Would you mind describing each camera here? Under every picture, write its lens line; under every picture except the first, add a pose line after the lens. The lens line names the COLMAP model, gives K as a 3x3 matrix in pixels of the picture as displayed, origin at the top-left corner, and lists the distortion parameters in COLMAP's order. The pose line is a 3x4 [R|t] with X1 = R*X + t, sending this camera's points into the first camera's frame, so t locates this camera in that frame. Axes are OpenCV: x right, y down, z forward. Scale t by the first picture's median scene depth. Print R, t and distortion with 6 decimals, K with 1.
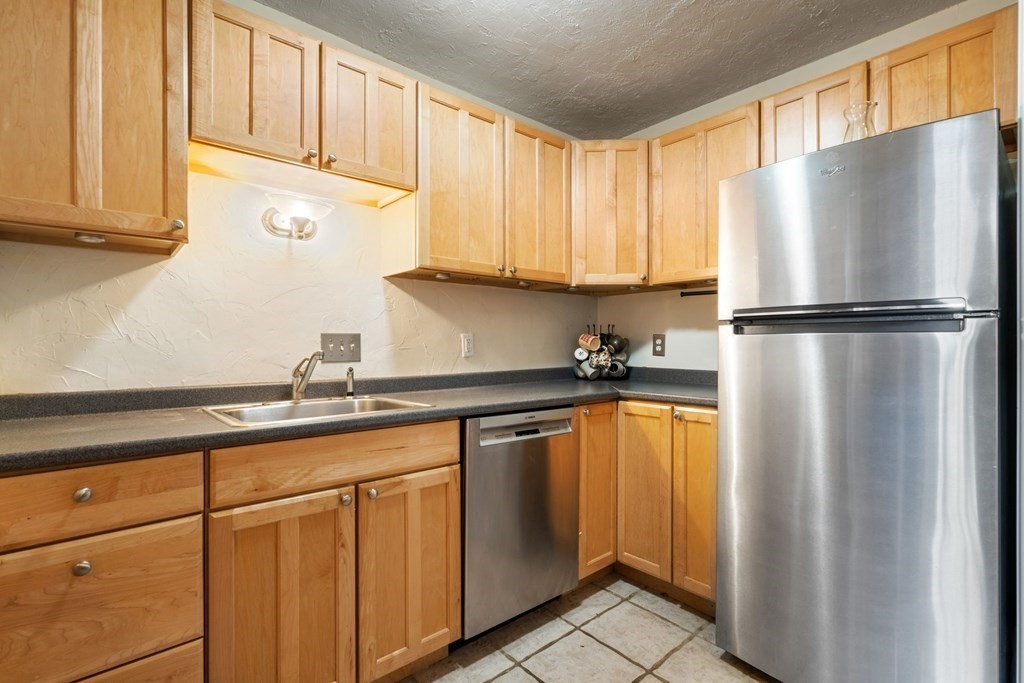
lens RADIAL K [[484.6, 0, 509.9], [0, 484.6, 339.9], [0, 0, 1]] dist [-0.000169, 0.005031]
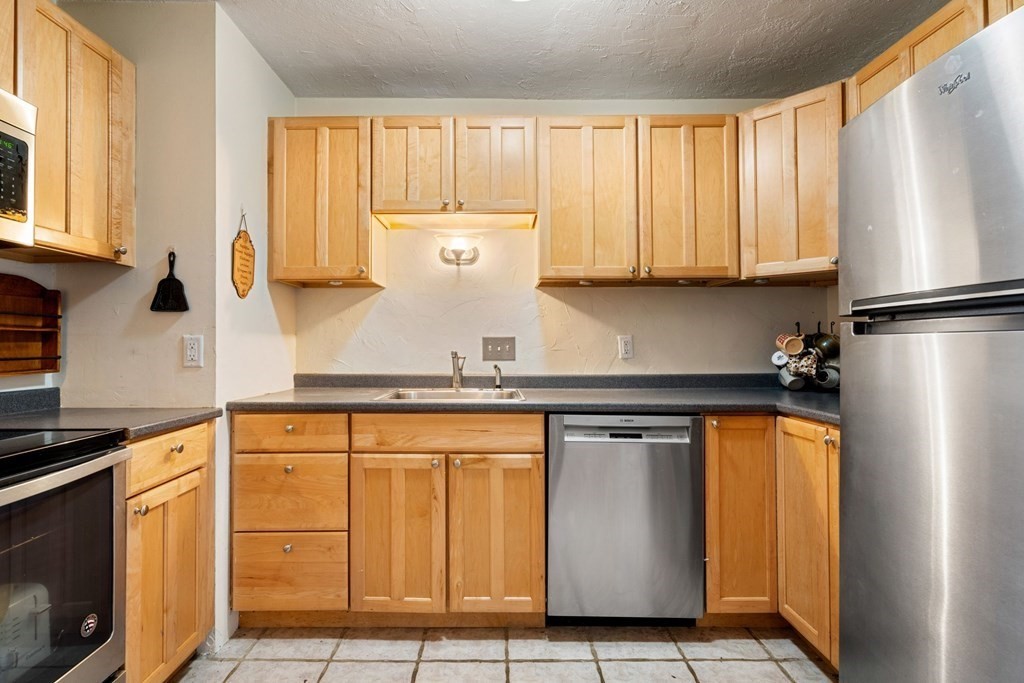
lens RADIAL K [[484.6, 0, 493.5], [0, 484.6, 333.2], [0, 0, 1]] dist [-0.000169, 0.005031]
pose [[0.752098, -0.014181, -0.658898, 0.502890], [0.003894, 0.999847, -0.017074, -0.002708], [0.659039, 0.010276, 0.752038, 0.078321]]
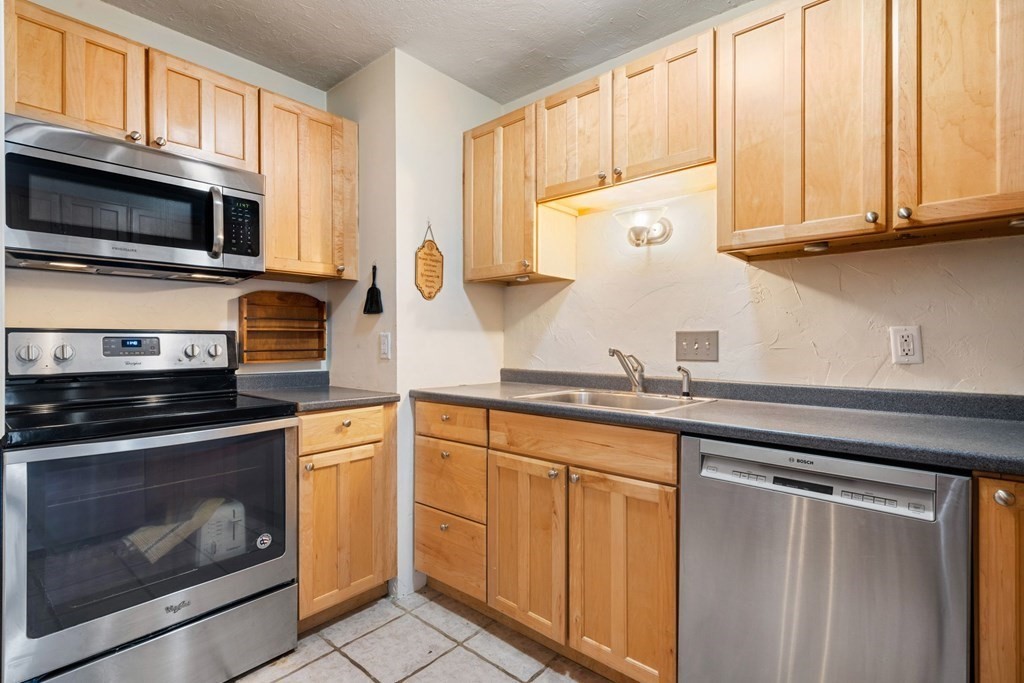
lens RADIAL K [[484.6, 0, 508.5], [0, 484.6, 340.8], [0, 0, 1]] dist [-0.000169, 0.005031]
pose [[0.135673, -0.000929, -0.990753, 0.620066], [0.004912, 0.999988, -0.000265, 0.004302], [0.990742, -0.004830, 0.135676, 0.558779]]
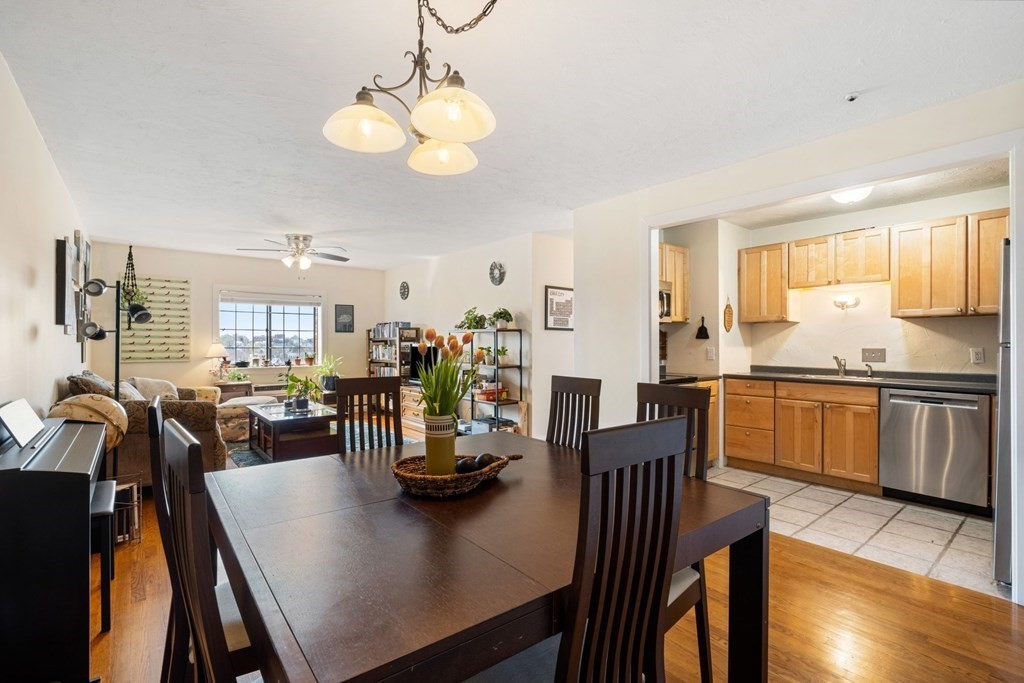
lens RADIAL K [[460.1, 0, 509.8], [0, 460.1, 344.9], [0, 0, 1]] dist [0.001559, 0.000626]
pose [[-0.030323, 0.000262, -0.999540, 1.926876], [0.000309, 1.000000, 0.000253, -0.033683], [0.999540, -0.000301, -0.030323, -0.597839]]
